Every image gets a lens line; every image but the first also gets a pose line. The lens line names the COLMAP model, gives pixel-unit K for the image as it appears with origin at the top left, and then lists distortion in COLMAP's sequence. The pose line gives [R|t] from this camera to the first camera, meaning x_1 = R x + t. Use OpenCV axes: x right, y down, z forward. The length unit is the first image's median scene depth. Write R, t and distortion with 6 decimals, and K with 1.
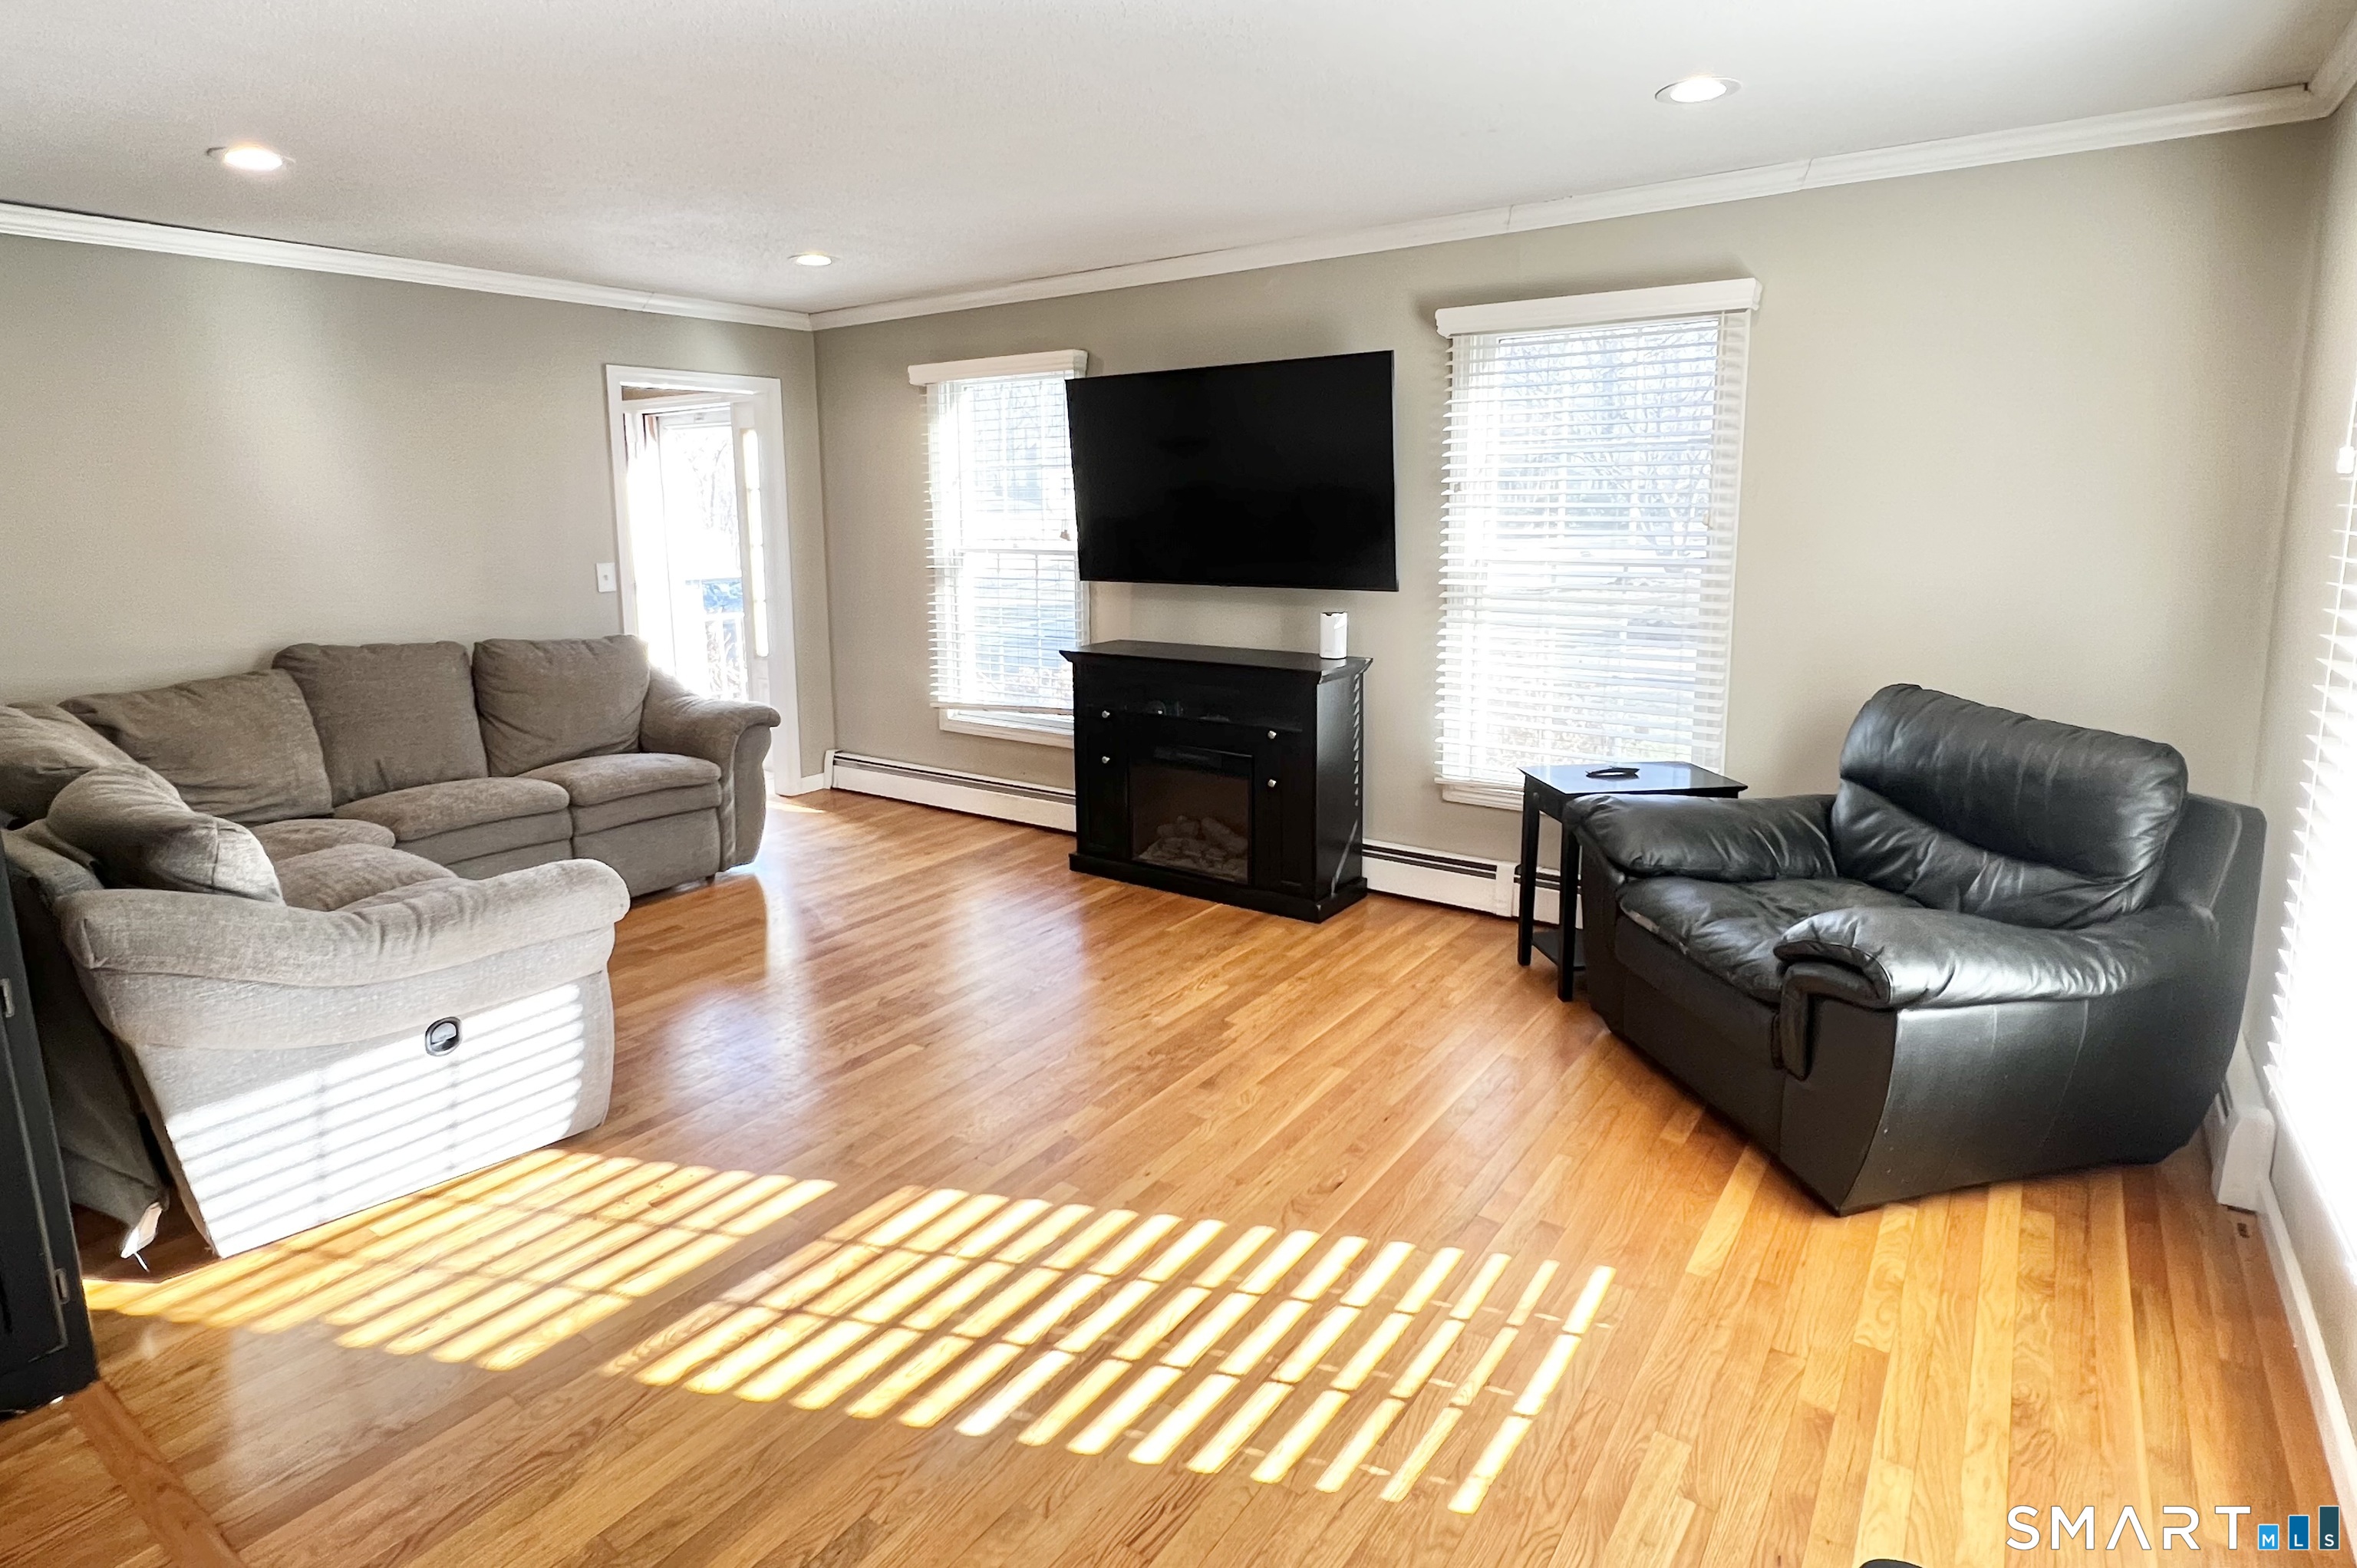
lens RADIAL K [[1216.0, 0, 1174.7], [0, 1216.0, 665.7], [0, 0, 1]] dist [0.015808, -0.014071]
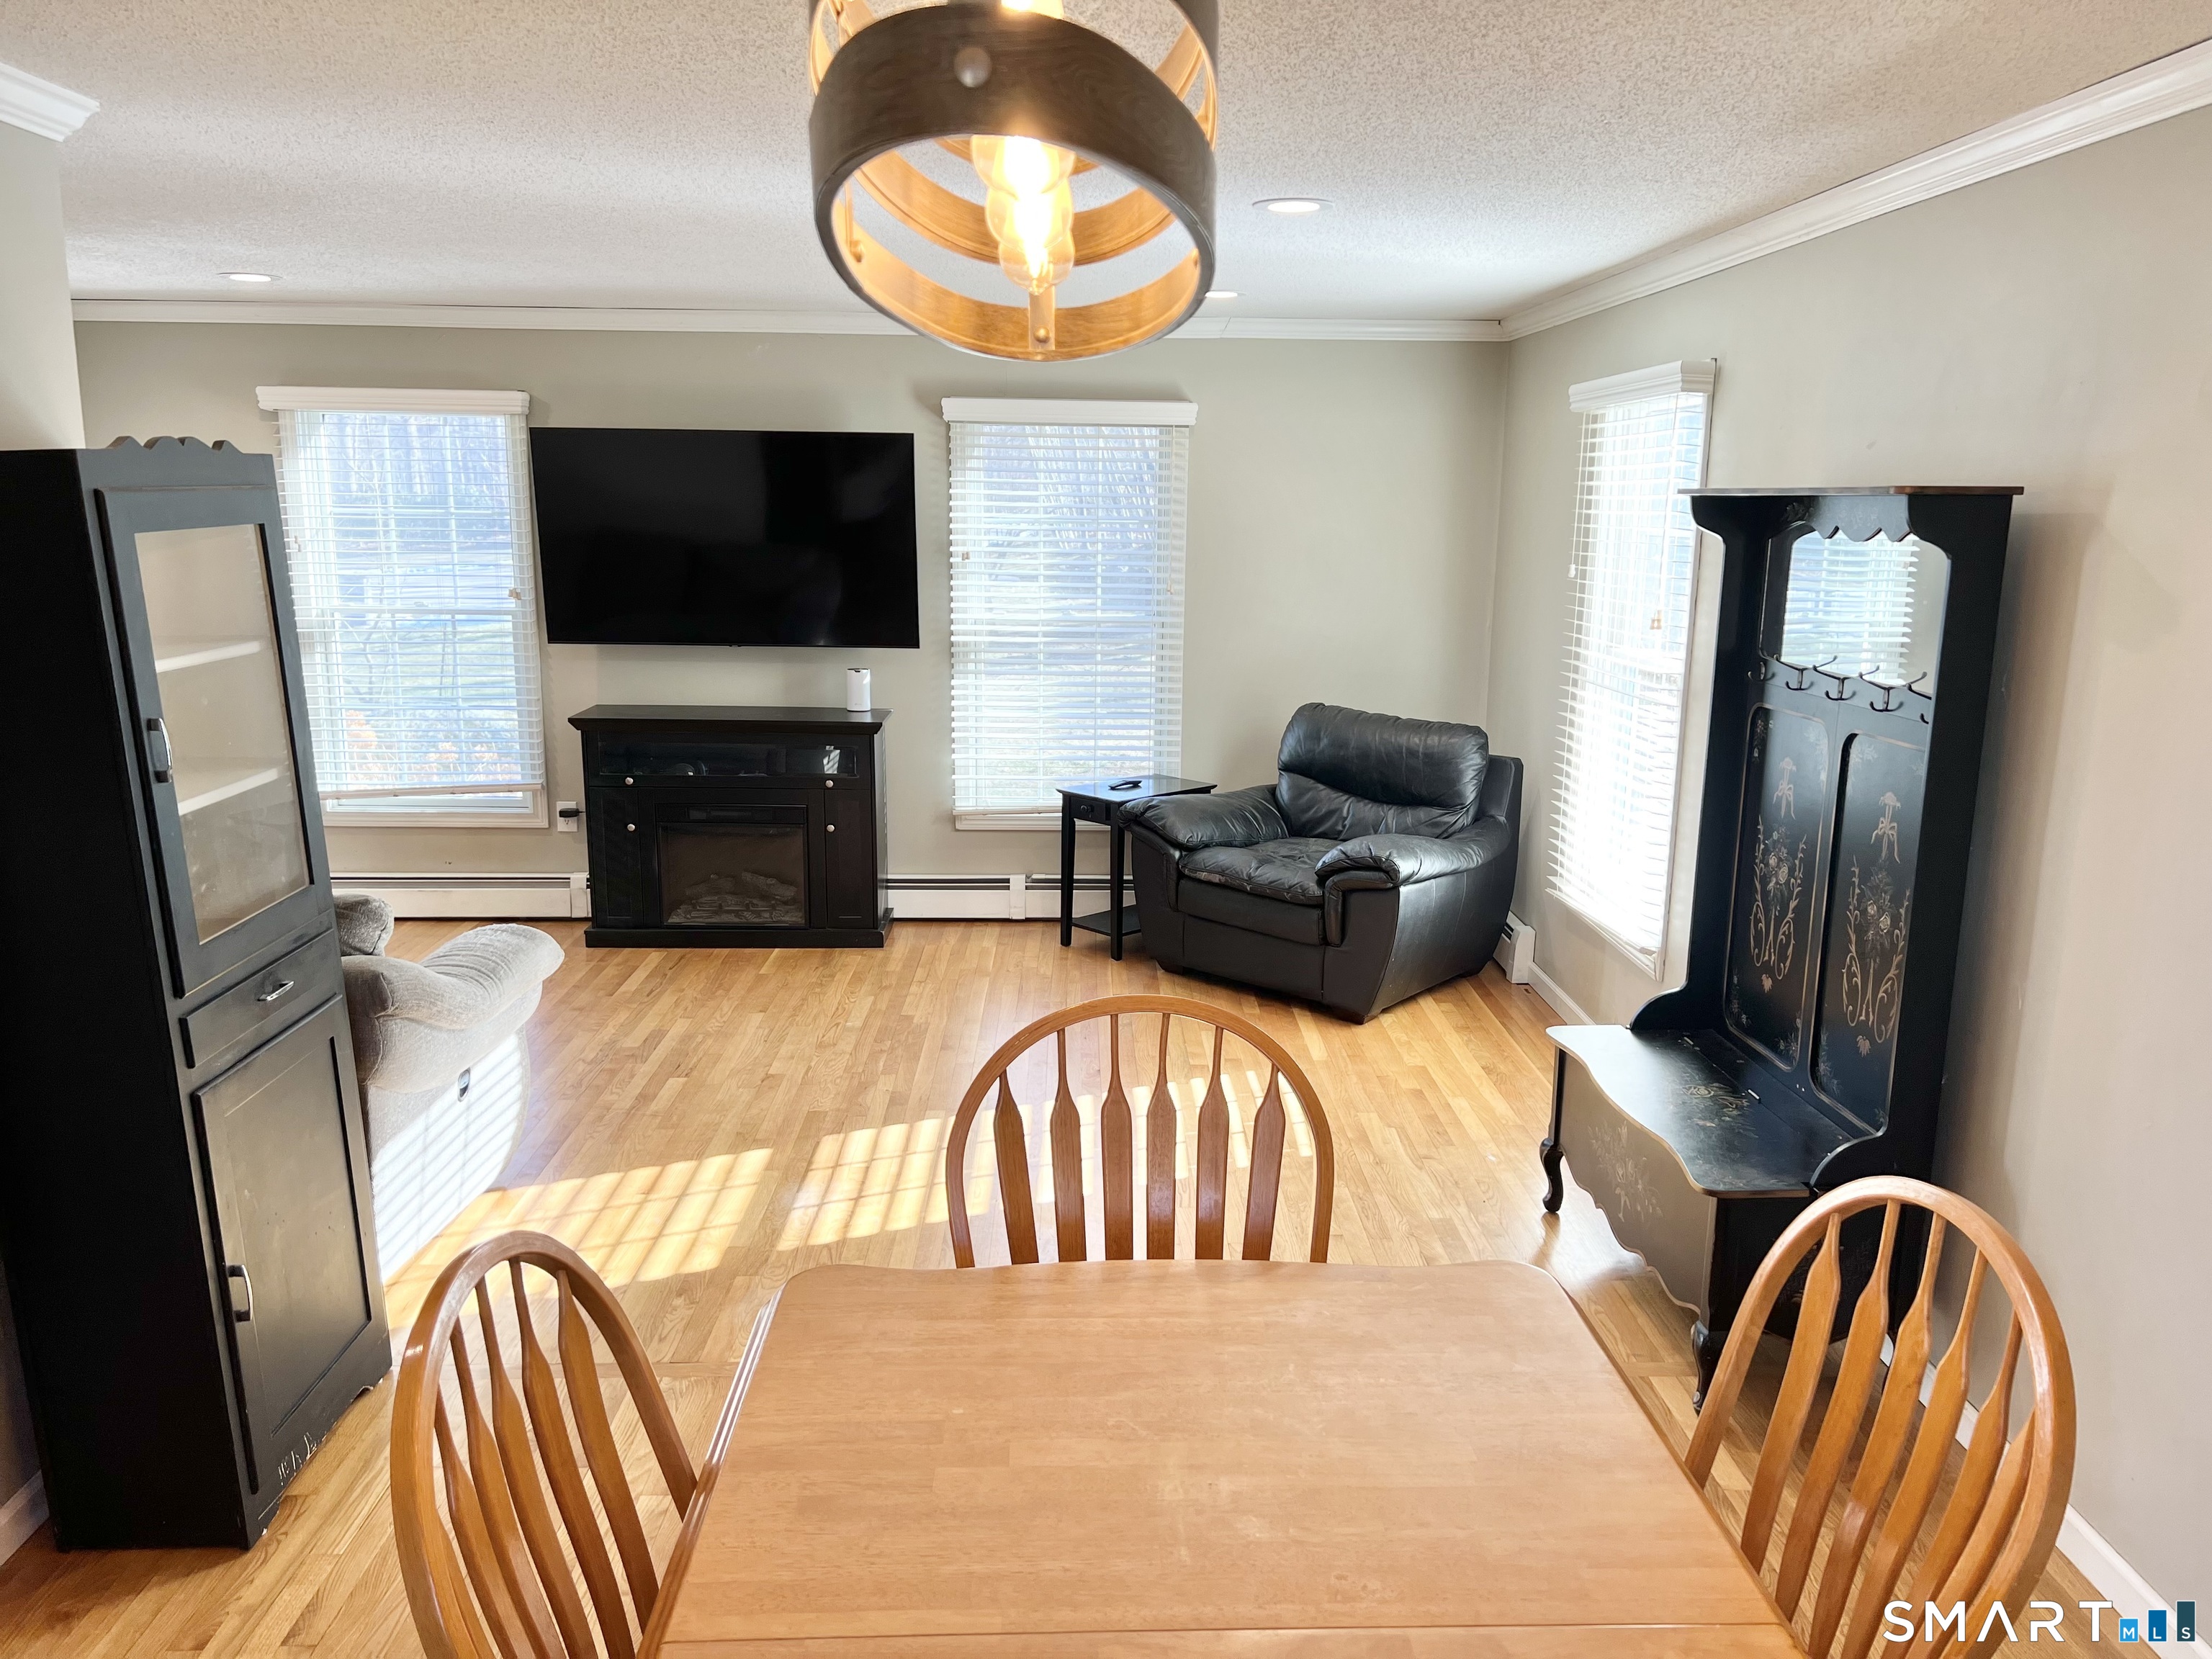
lens RADIAL K [[1639.1, 0, 1106.0], [0, 1639.1, 829.5], [0, 0, 1]] dist [0.086908, -0.124826]
pose [[0.800471, -0.098773, 0.591176, -0.796520], [0.060890, 0.994626, 0.083733, -0.014118], [-0.596270, -0.031029, 0.802184, -0.443914]]
